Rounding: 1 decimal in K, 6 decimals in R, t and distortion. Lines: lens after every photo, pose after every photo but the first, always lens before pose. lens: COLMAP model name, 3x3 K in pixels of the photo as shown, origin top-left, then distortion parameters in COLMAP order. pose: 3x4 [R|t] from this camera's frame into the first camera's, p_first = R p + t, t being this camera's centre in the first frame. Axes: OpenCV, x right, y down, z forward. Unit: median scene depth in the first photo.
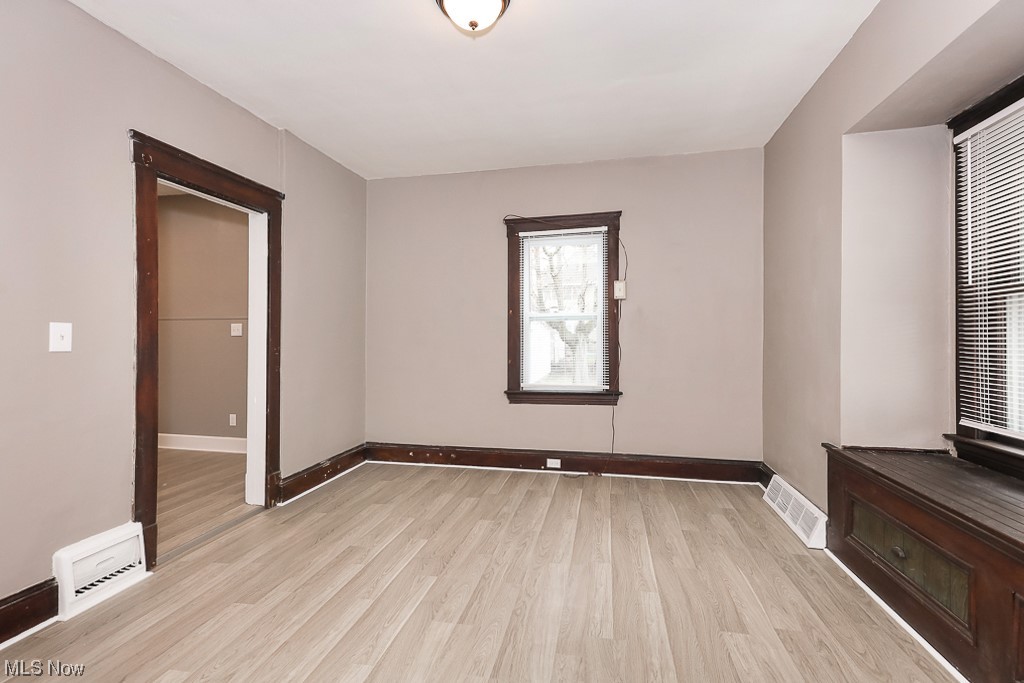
lens RADIAL K [[463.7, 0, 515.4], [0, 463.7, 344.6], [0, 0, 1]] dist [0.020452, 0.000133]
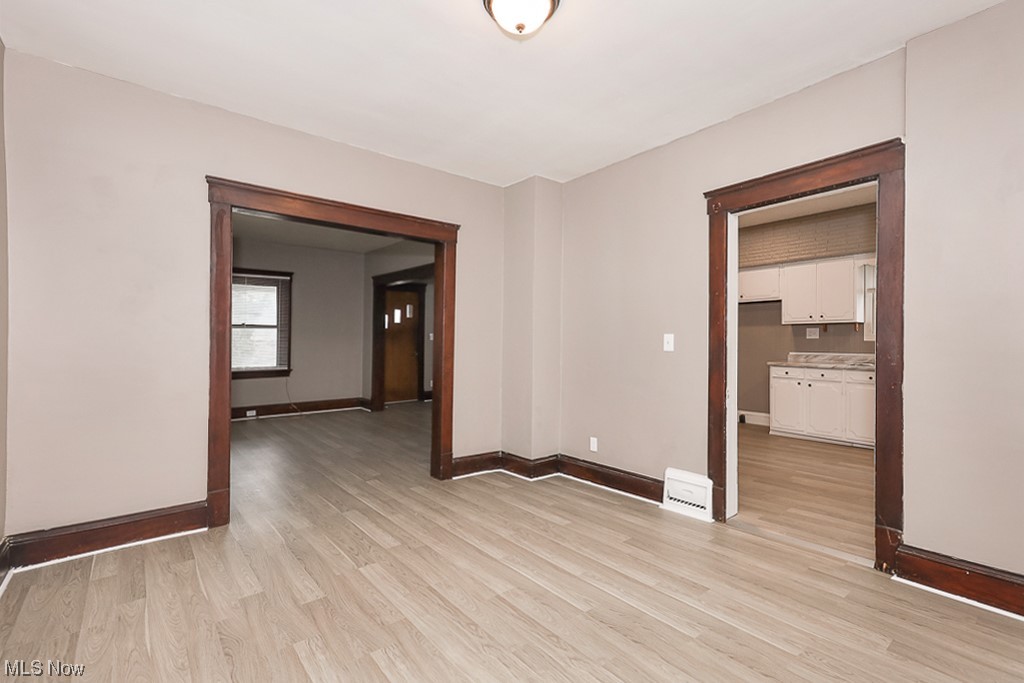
lens RADIAL K [[463.7, 0, 511.8], [0, 463.7, 341.0], [0, 0, 1]] dist [0.020452, 0.000133]
pose [[-0.635352, -0.000749, -0.772222, 0.594541], [-0.008295, 0.999948, 0.005855, -0.022897], [0.772178, 0.010125, -0.635326, 1.412470]]
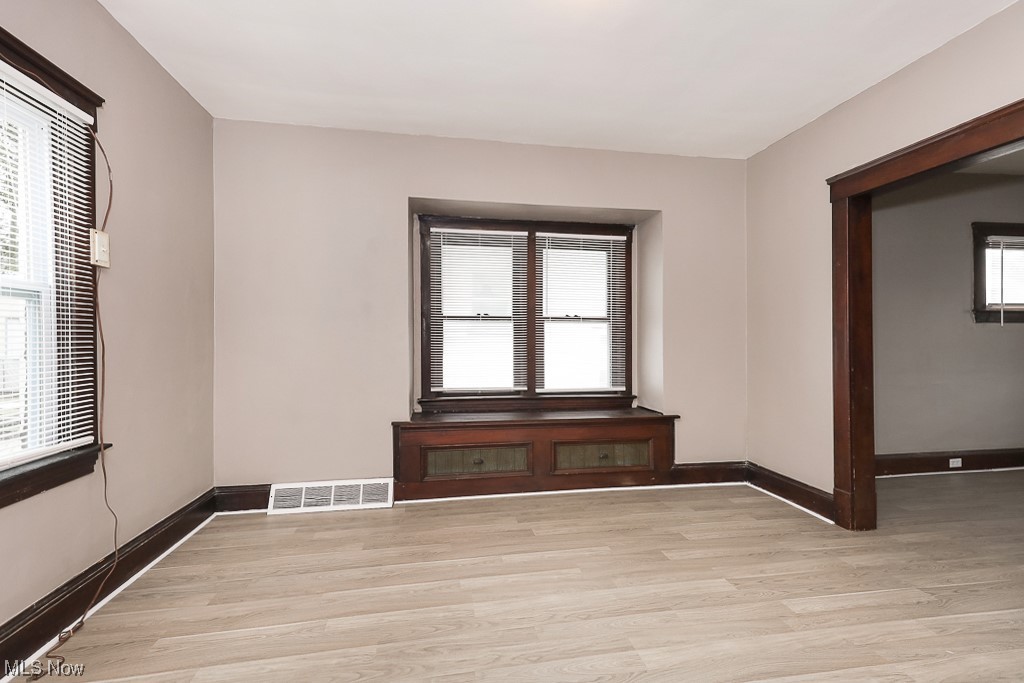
lens RADIAL K [[463.7, 0, 516.9], [0, 463.7, 340.8], [0, 0, 1]] dist [0.020452, 0.000133]
pose [[-0.369855, -0.000834, 0.929089, -0.732301], [0.010280, 0.999935, 0.004990, -0.019573], [-0.929033, 0.011397, -0.369822, 1.262234]]
